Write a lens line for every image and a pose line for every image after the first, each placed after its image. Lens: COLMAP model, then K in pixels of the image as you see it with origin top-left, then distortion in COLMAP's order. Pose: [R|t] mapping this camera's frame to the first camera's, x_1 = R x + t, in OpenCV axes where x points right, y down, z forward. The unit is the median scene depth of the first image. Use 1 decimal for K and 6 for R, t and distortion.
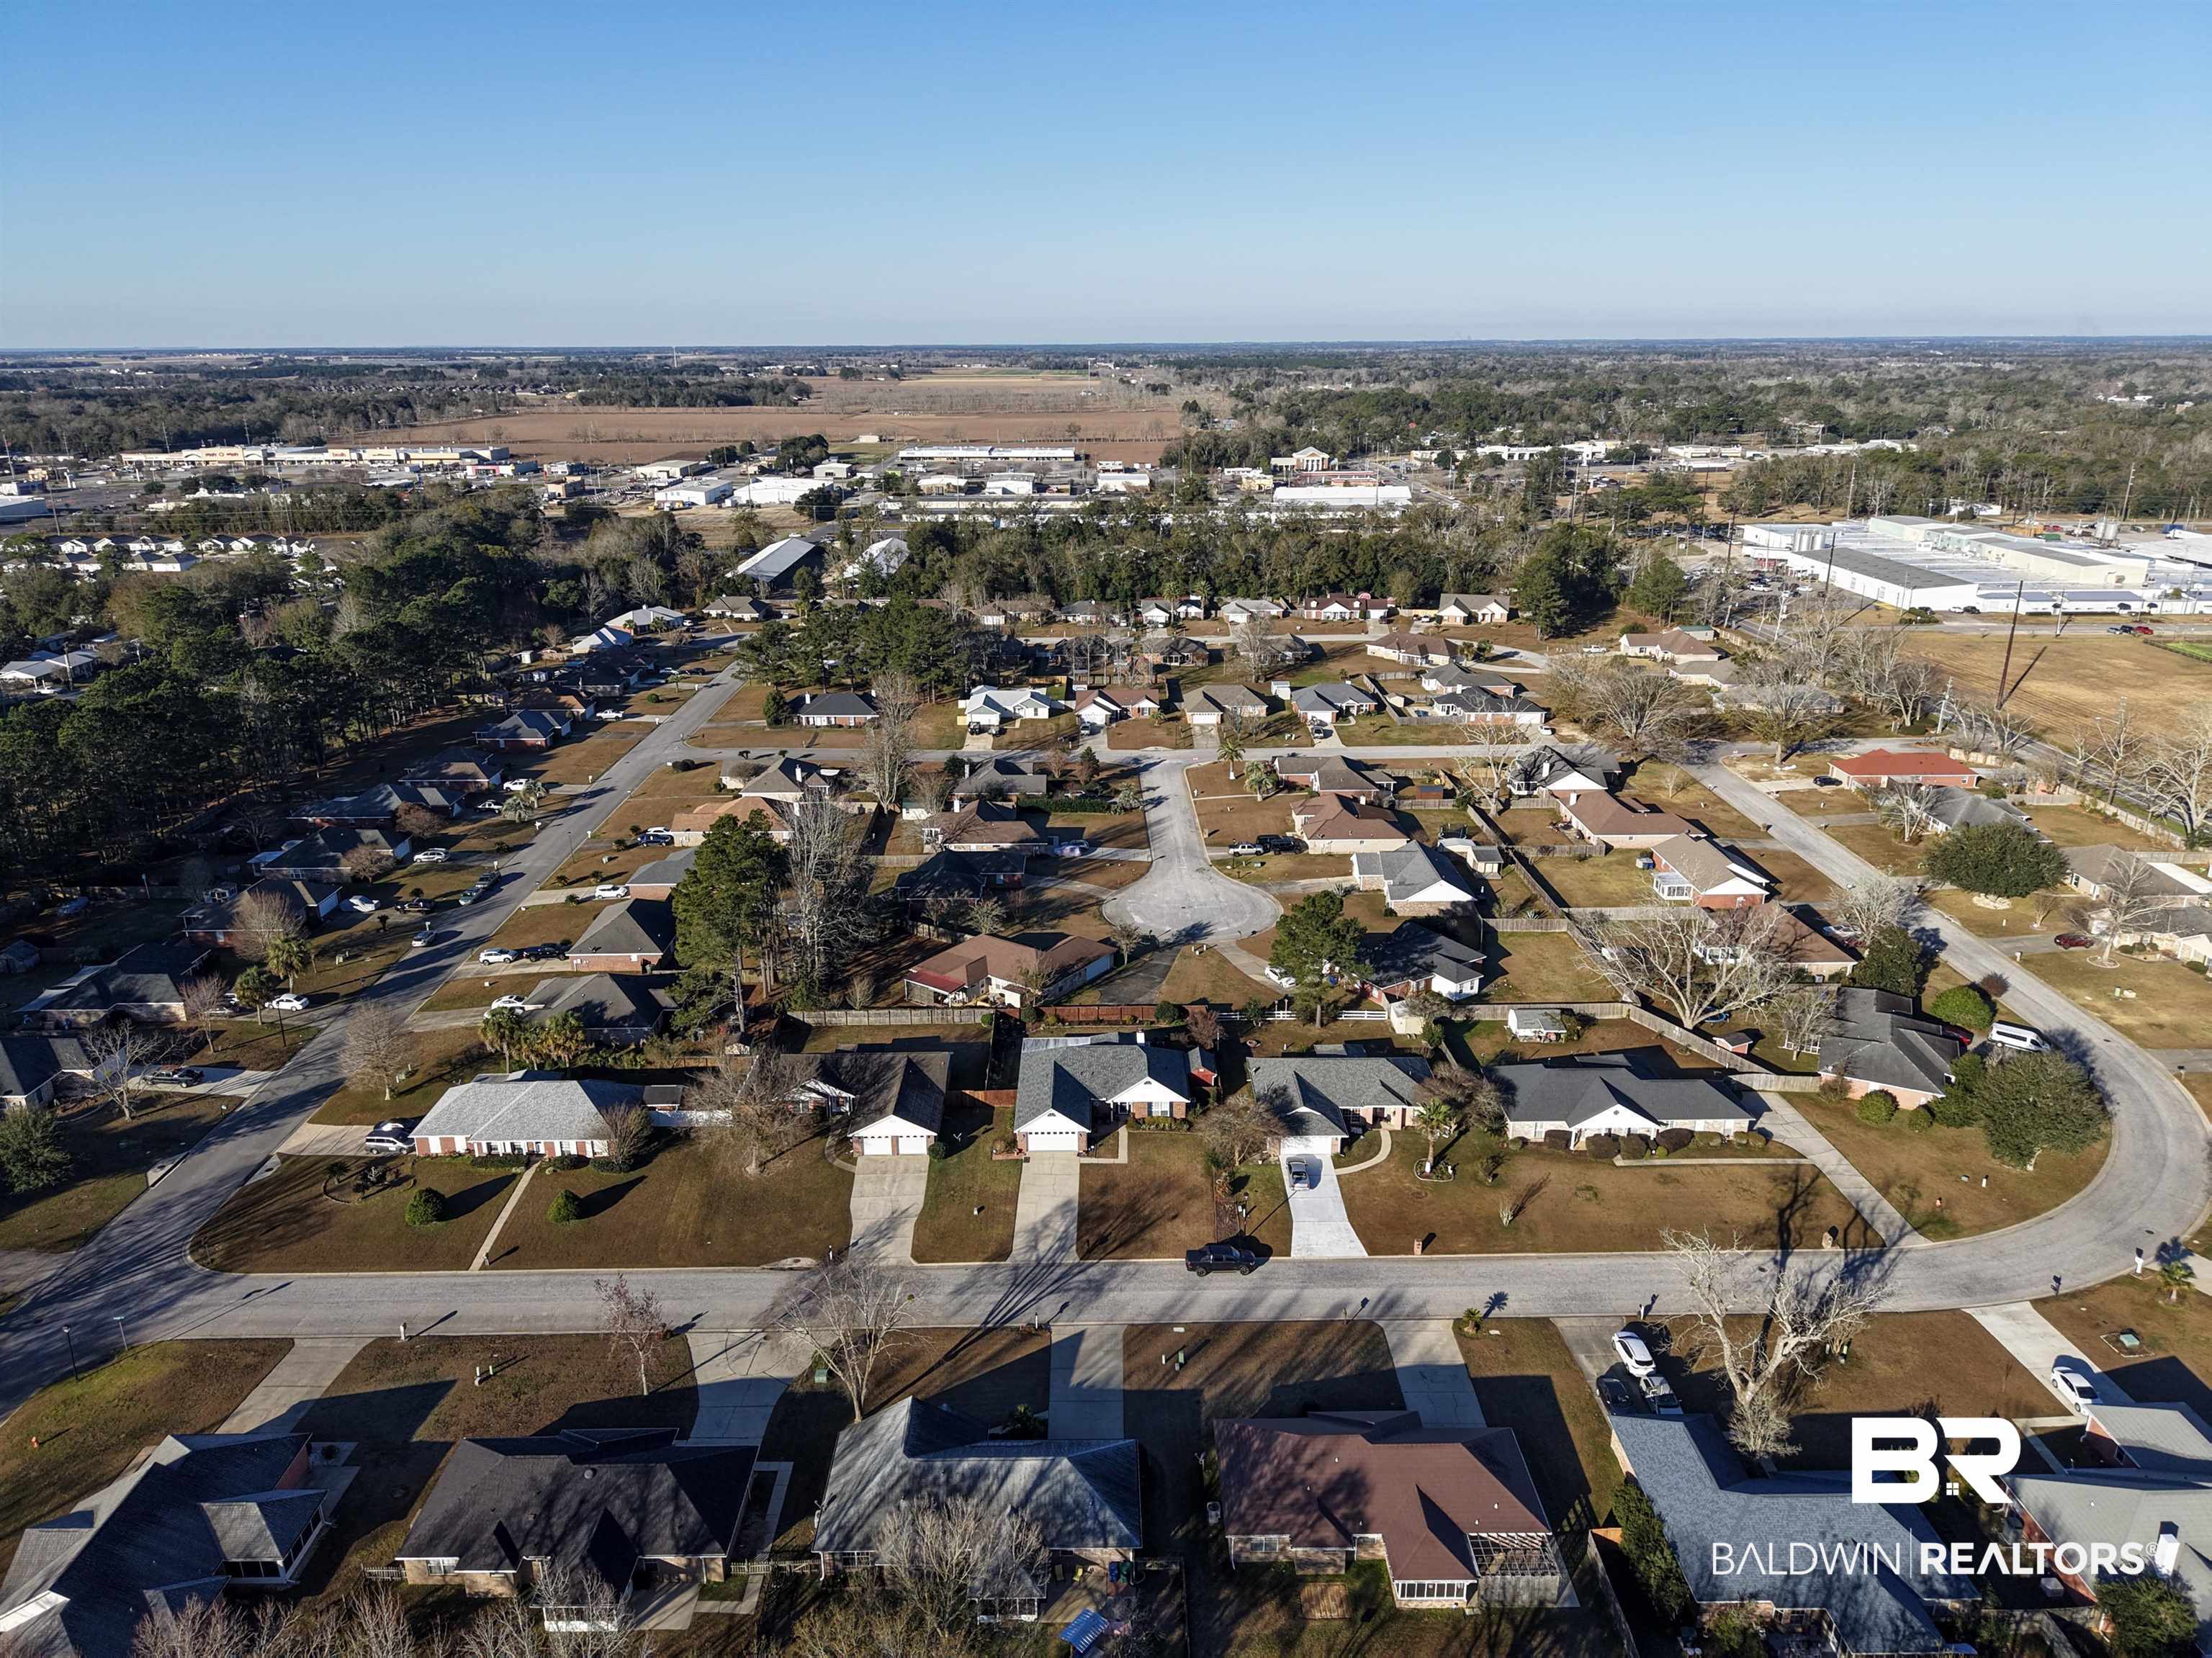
lens RADIAL K [[1461.6, 0, 1106.0], [0, 1461.6, 829.0], [0, 0, 1]] dist [0.048803, -0.070495]
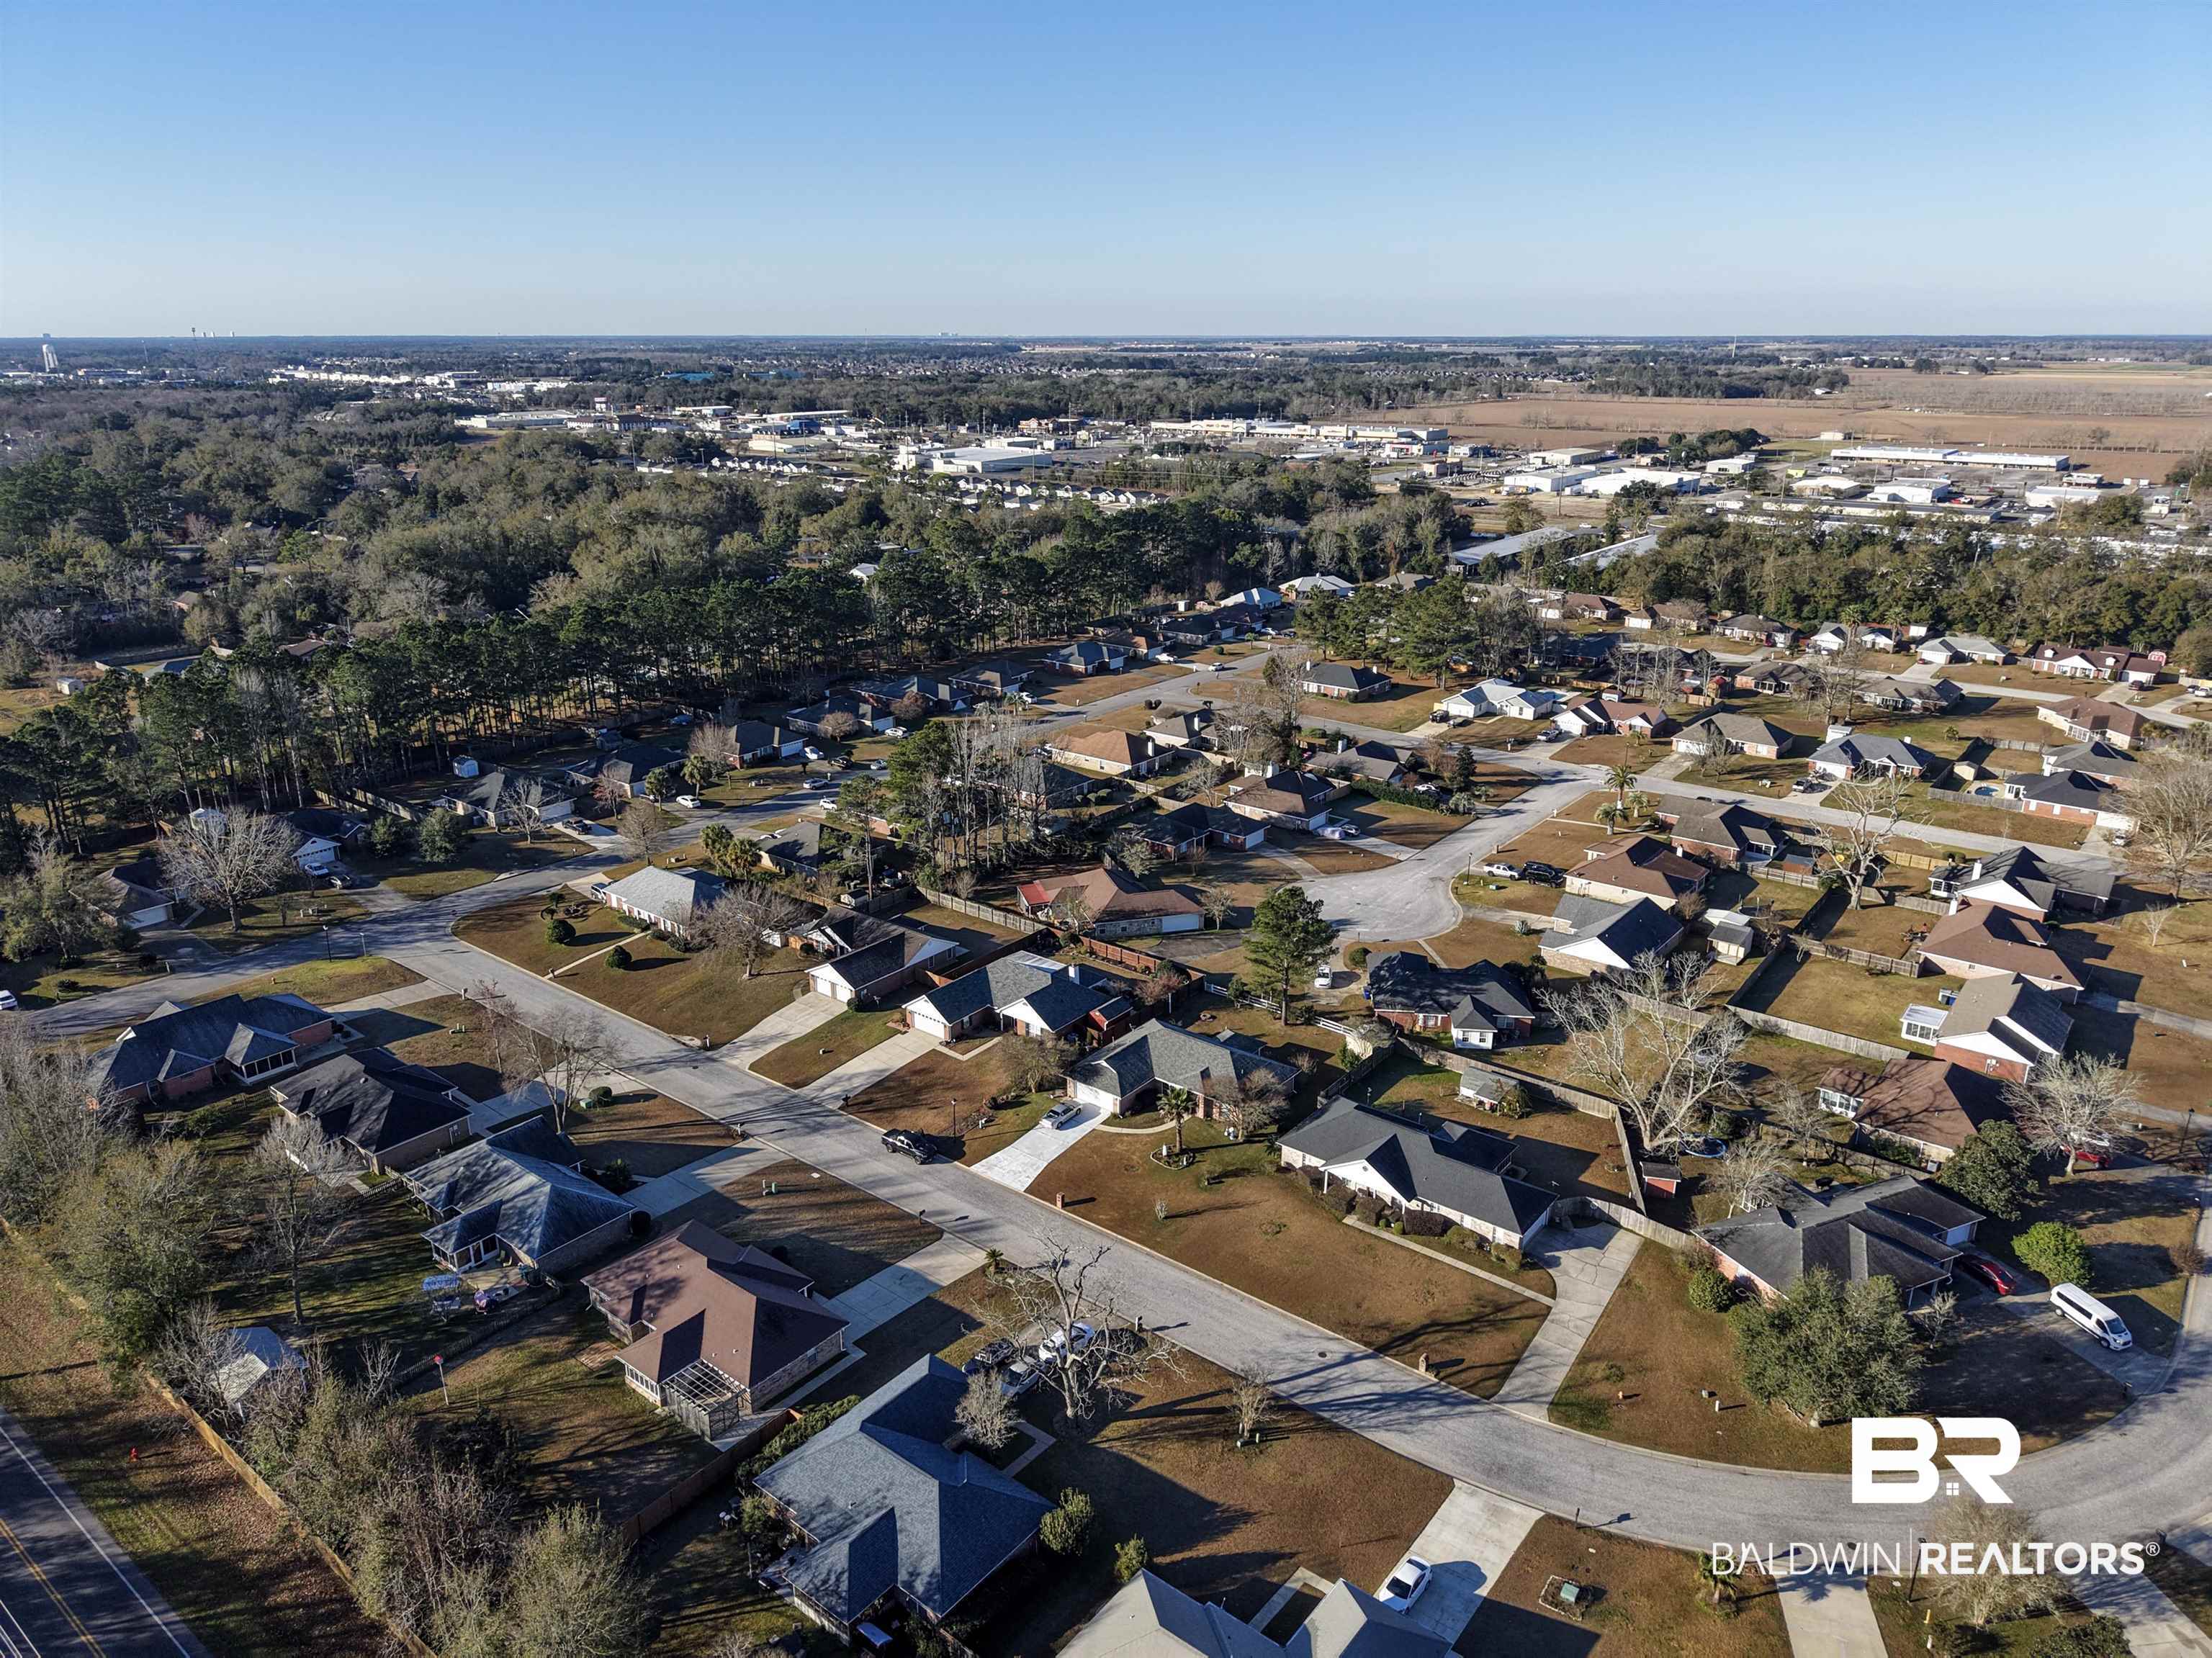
lens RADIAL K [[1461.6, 0, 1106.0], [0, 1461.6, 829.0], [0, 0, 1]] dist [0.048803, -0.070495]
pose [[0.774786, 0.204778, -0.598140, 0.586761], [-0.200832, 0.976806, 0.074274, -0.039424], [0.599477, 0.062579, 0.797942, 0.133208]]
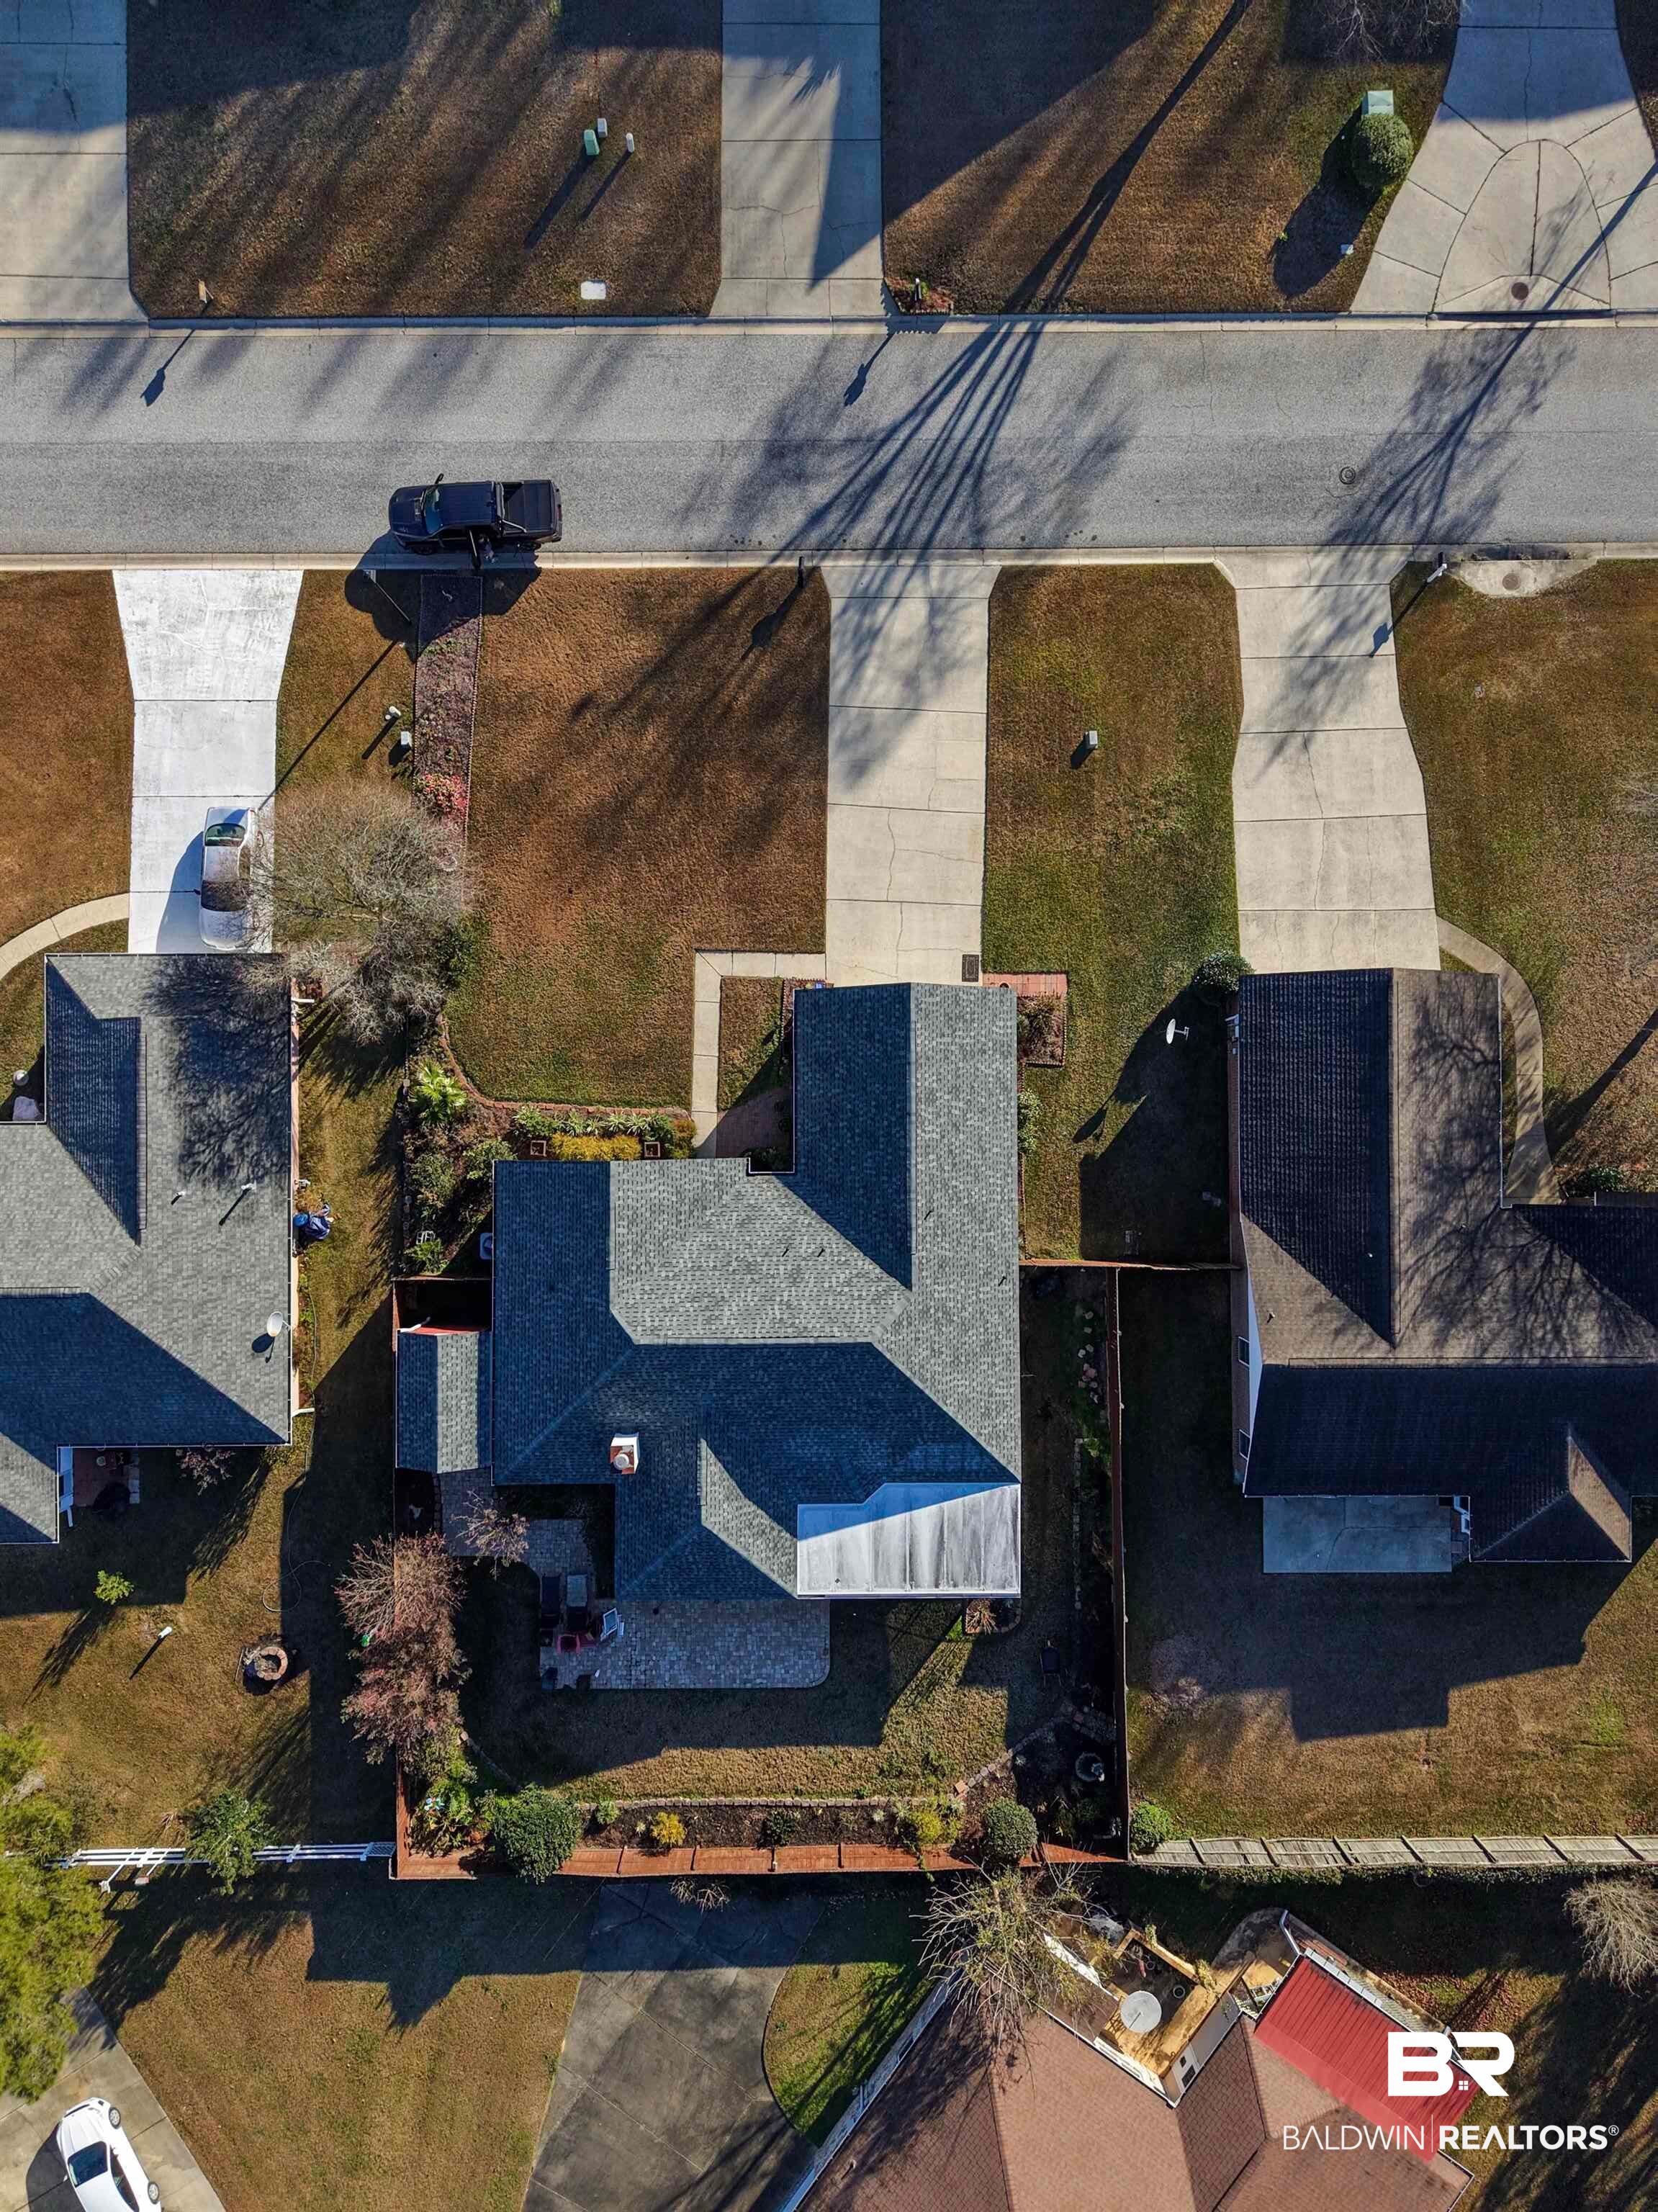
lens RADIAL K [[1461.6, 0, 829.0], [0, 1461.6, 1106.0], [0, 0, 1]] dist [0.048803, -0.070495]
pose [[-0.999930, -0.007268, 0.009327, -0.018483], [0.011070, -0.298131, 0.954461, -0.104580], [-0.004156, 0.954497, 0.298190, 0.748013]]
